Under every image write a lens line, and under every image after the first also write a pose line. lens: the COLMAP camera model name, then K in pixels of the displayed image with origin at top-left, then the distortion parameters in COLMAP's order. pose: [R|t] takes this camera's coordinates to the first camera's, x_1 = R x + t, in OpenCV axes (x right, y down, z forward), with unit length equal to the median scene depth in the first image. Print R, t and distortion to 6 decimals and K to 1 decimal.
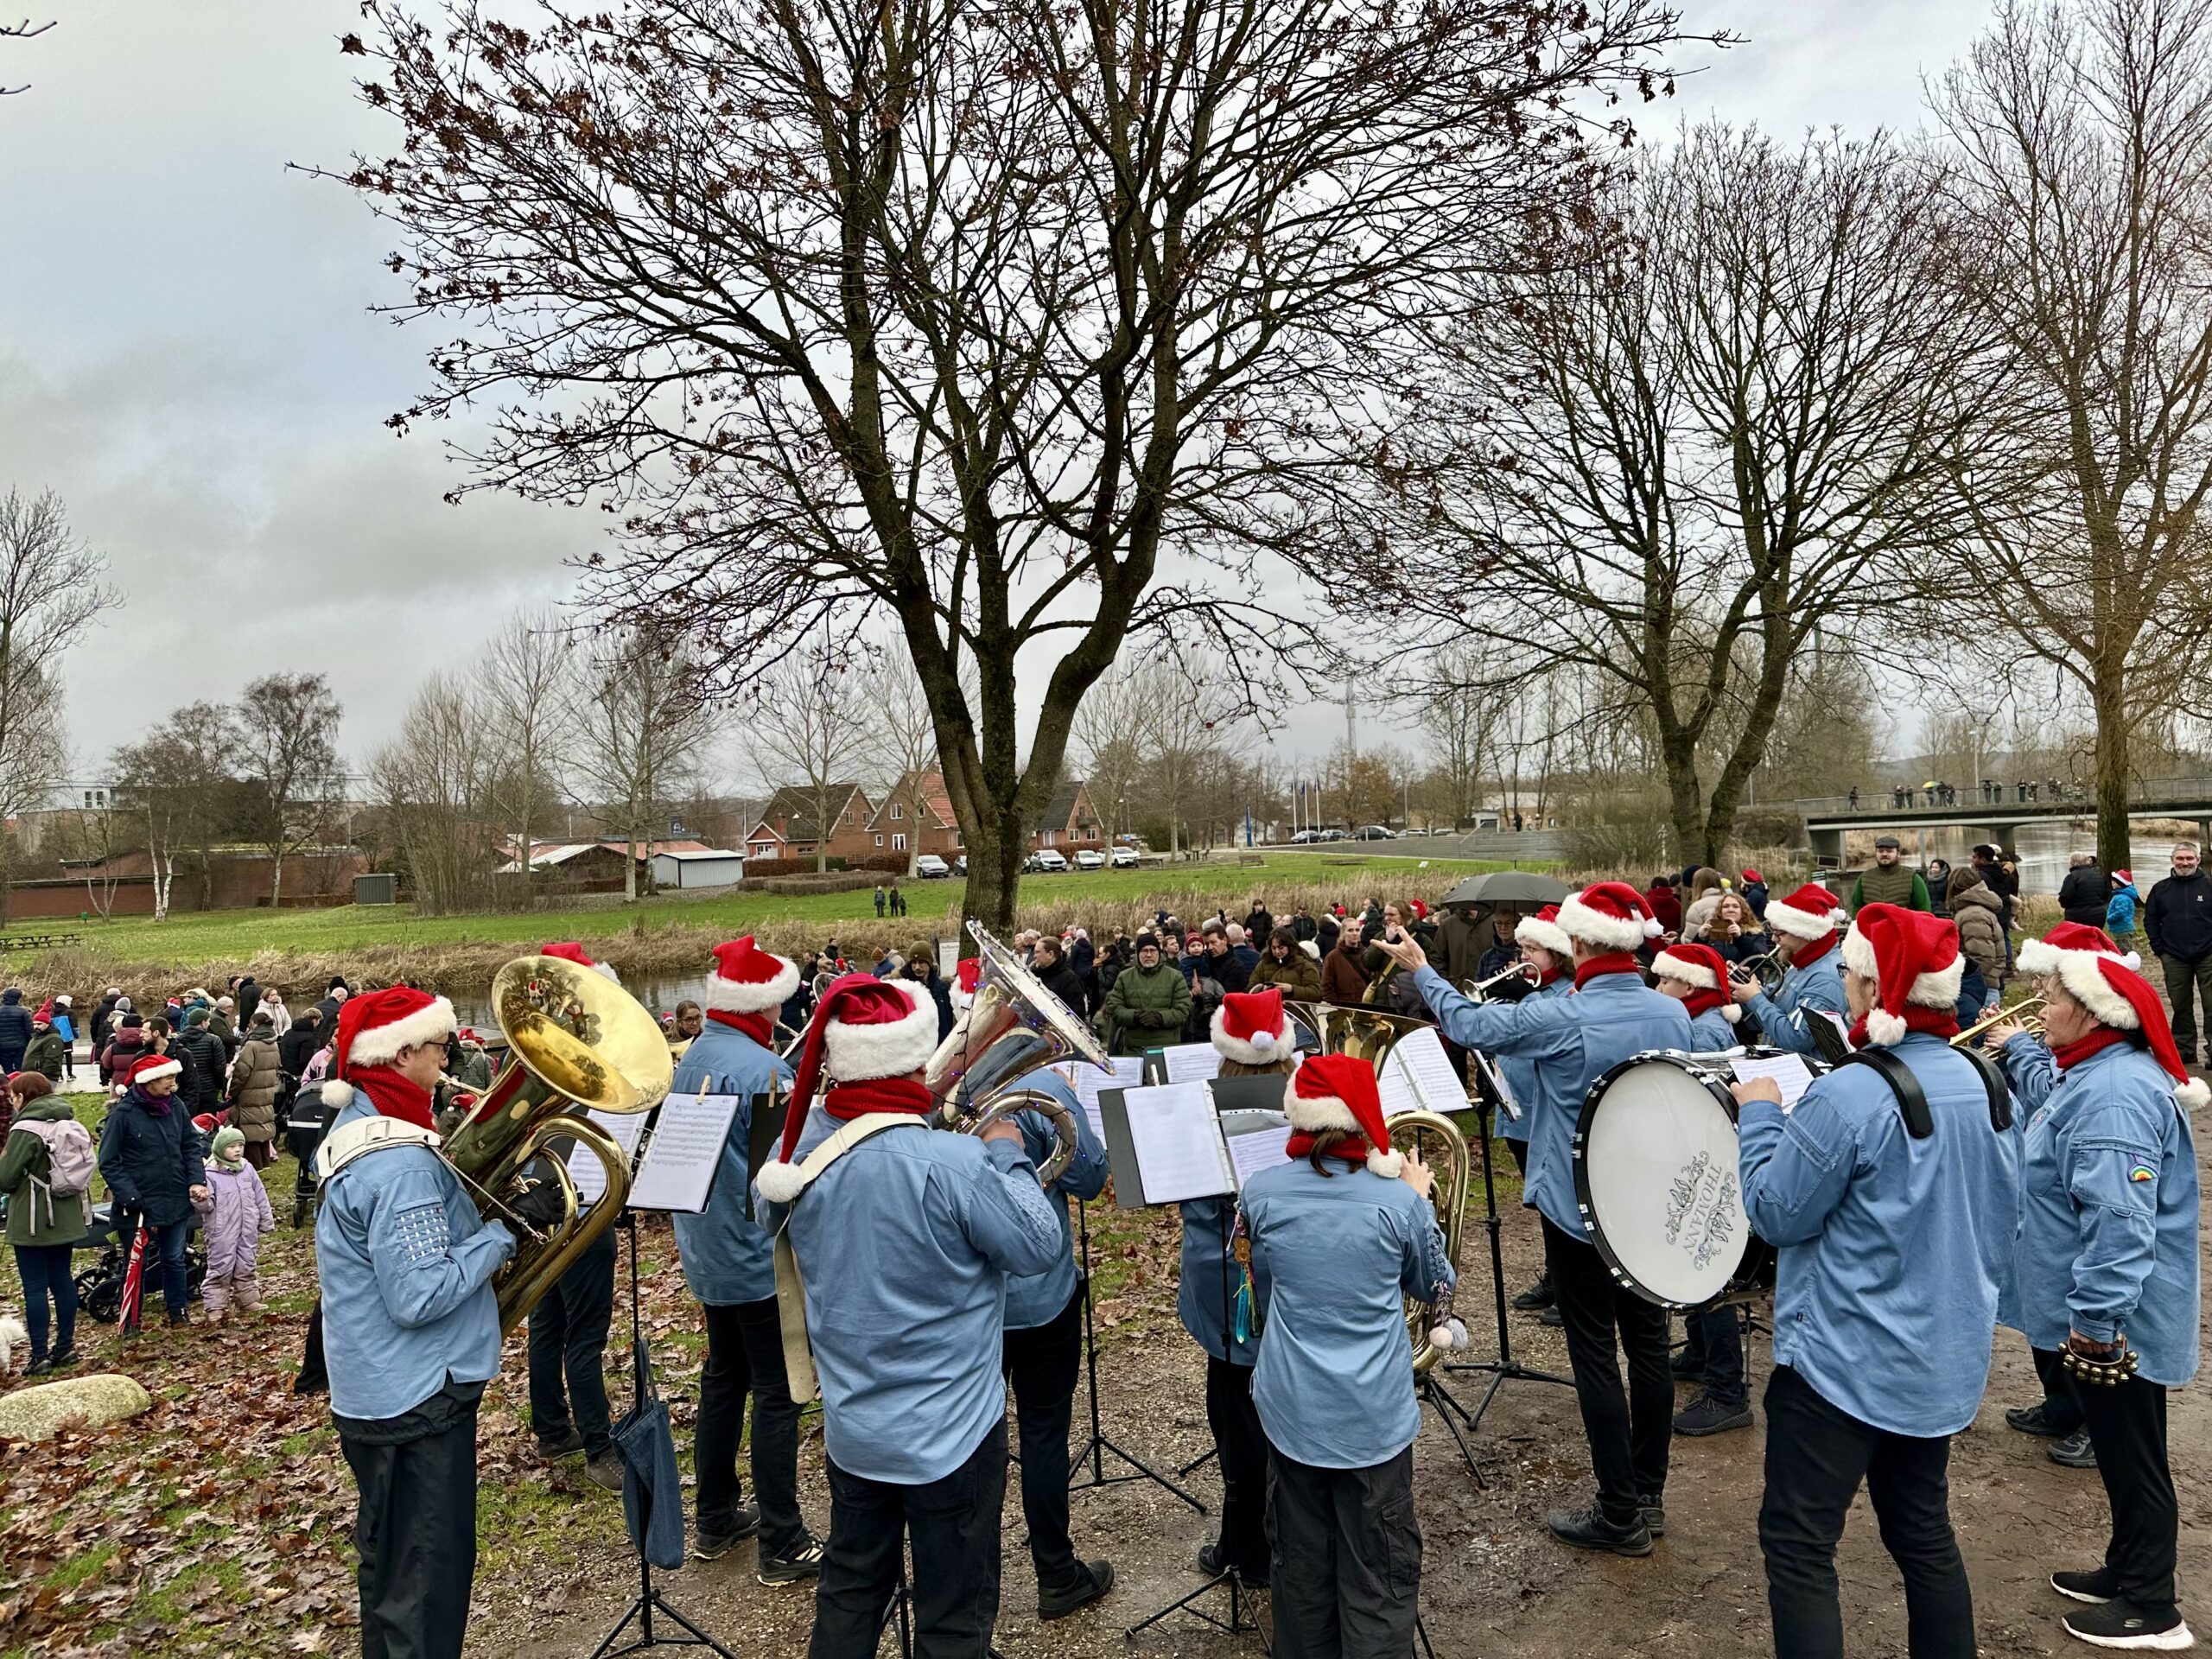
lens RADIAL K [[1472.2, 0, 1126.2], [0, 1472.2, 841.3], [0, 0, 1]] dist [-0.007212, -0.014921]
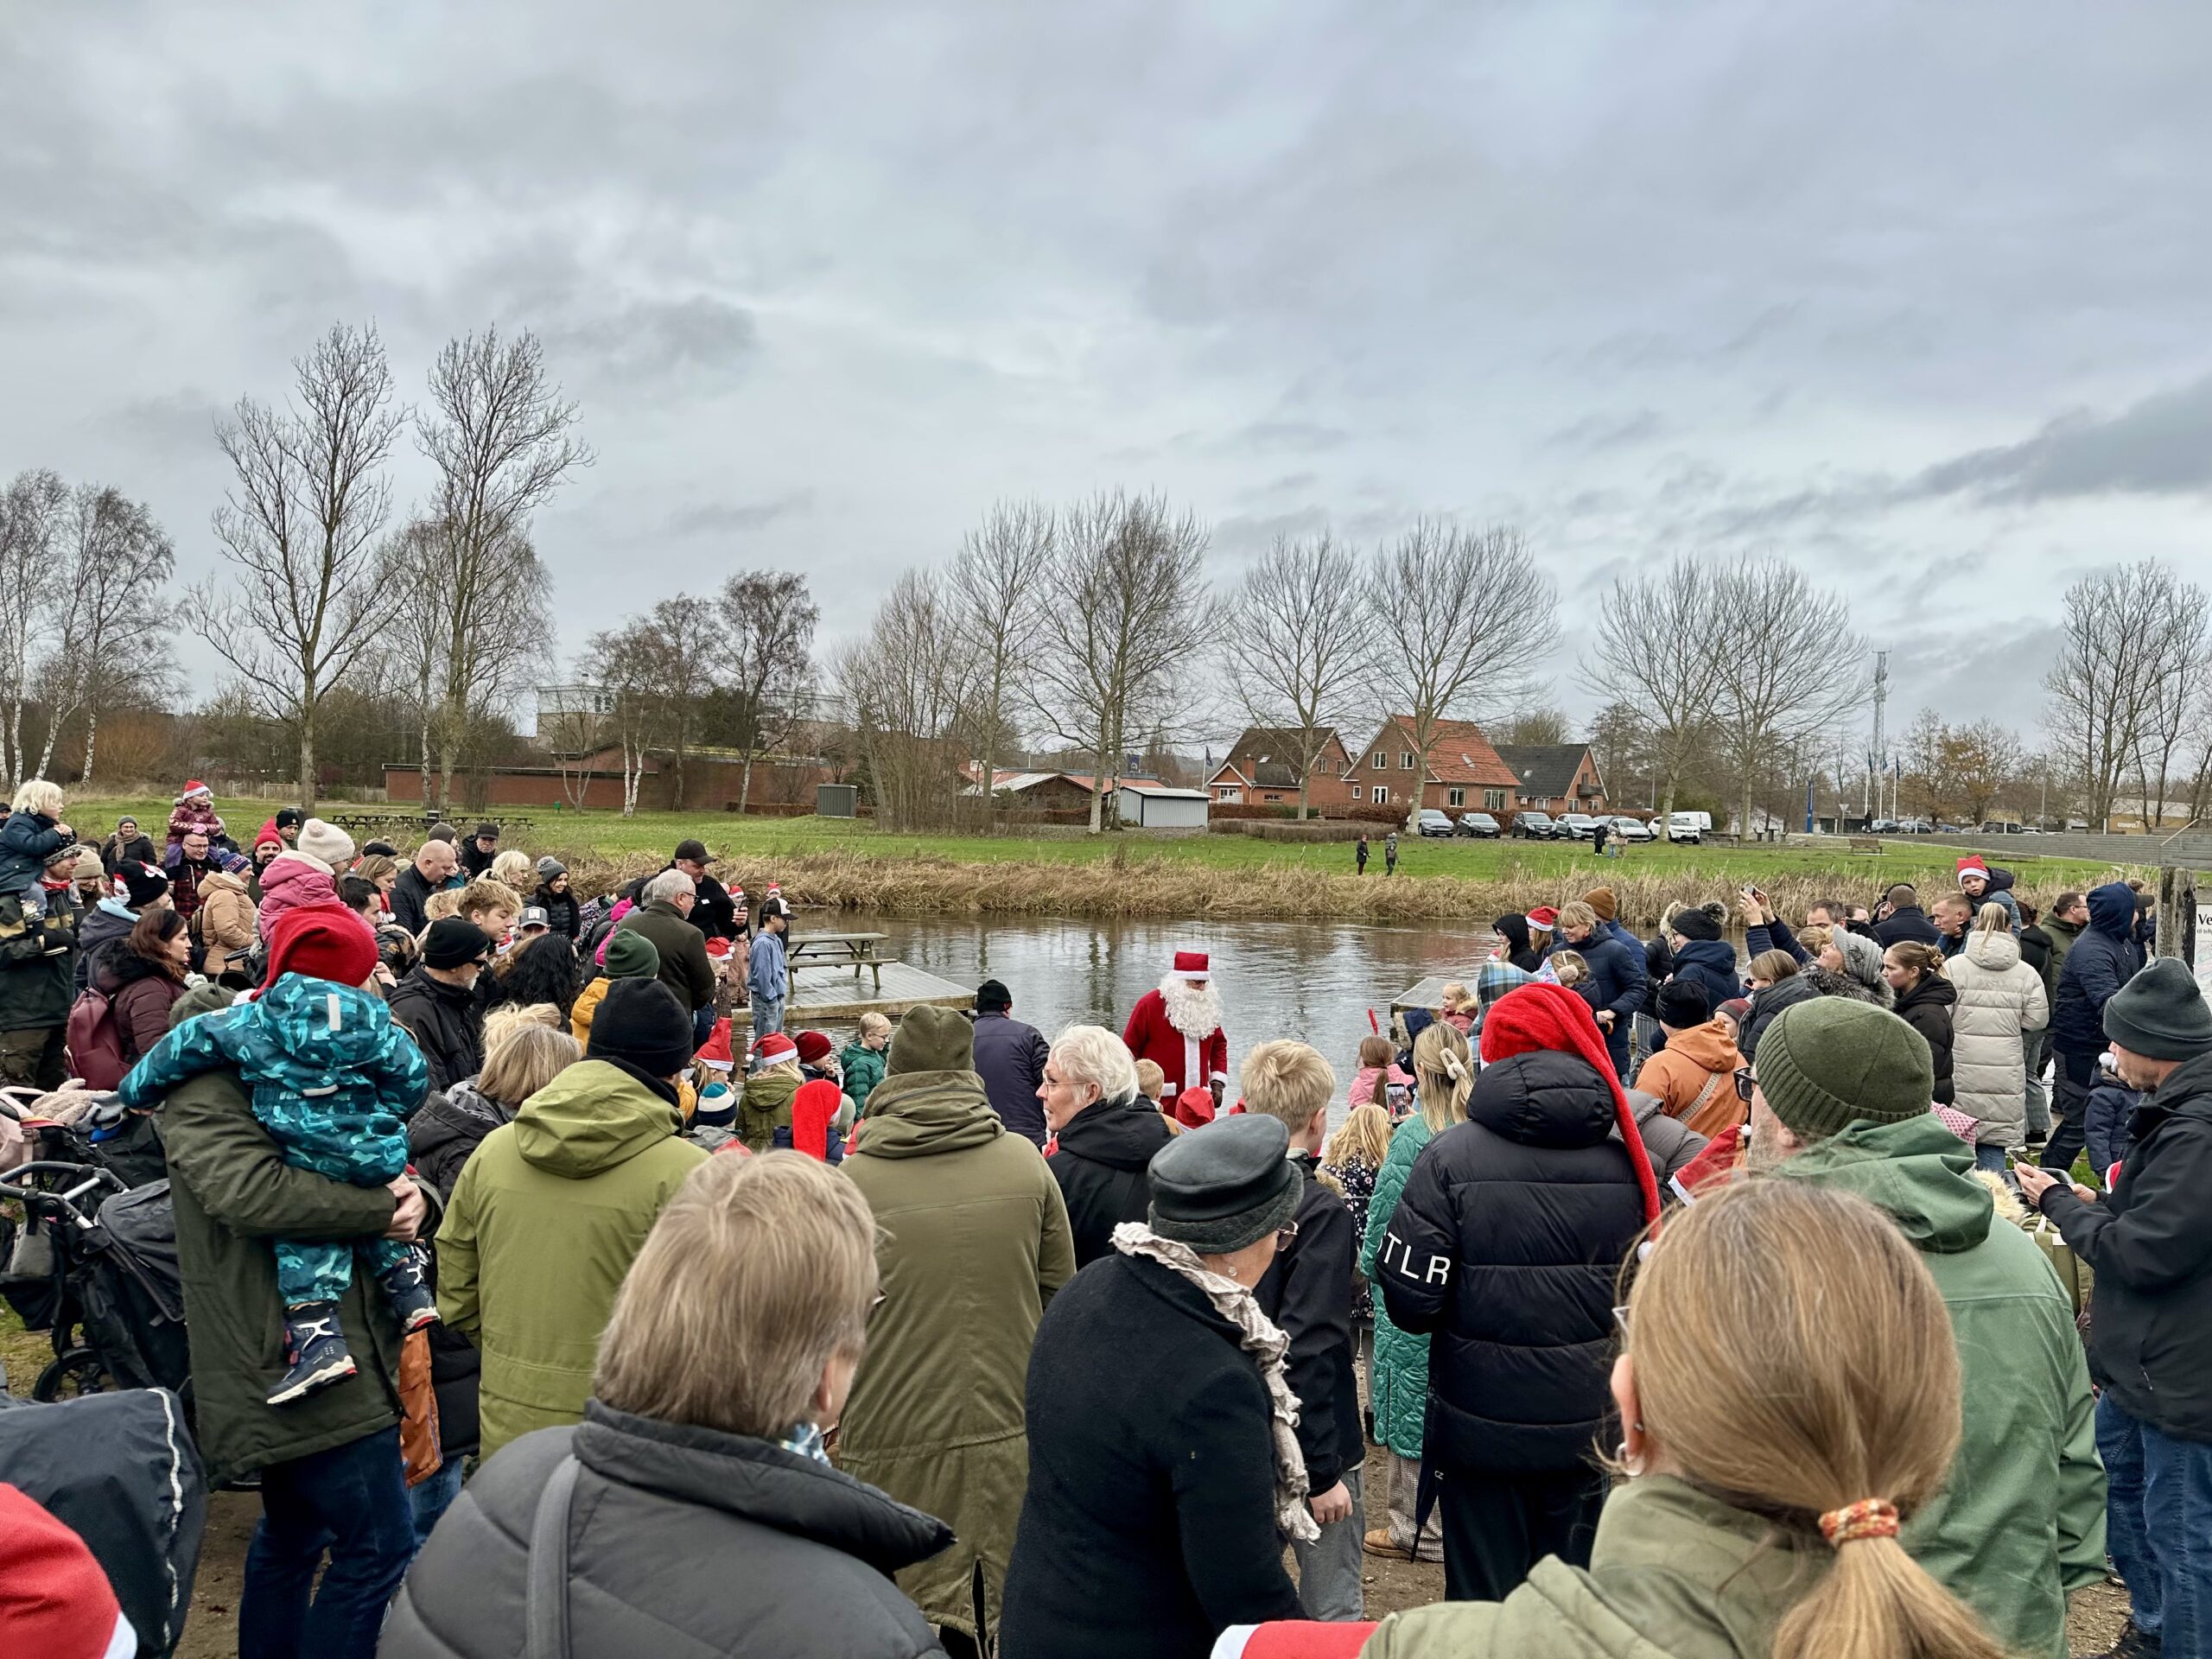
lens RADIAL K [[1472.2, 0, 1101.7], [0, 1472.2, 821.2], [0, 0, 1]] dist [-0.007212, -0.014921]
pose [[0.950802, 0.071204, -0.301507, -0.064679], [-0.067892, 0.997462, 0.021465, 0.012808], [0.302270, 0.000061, 0.953222, 0.151451]]
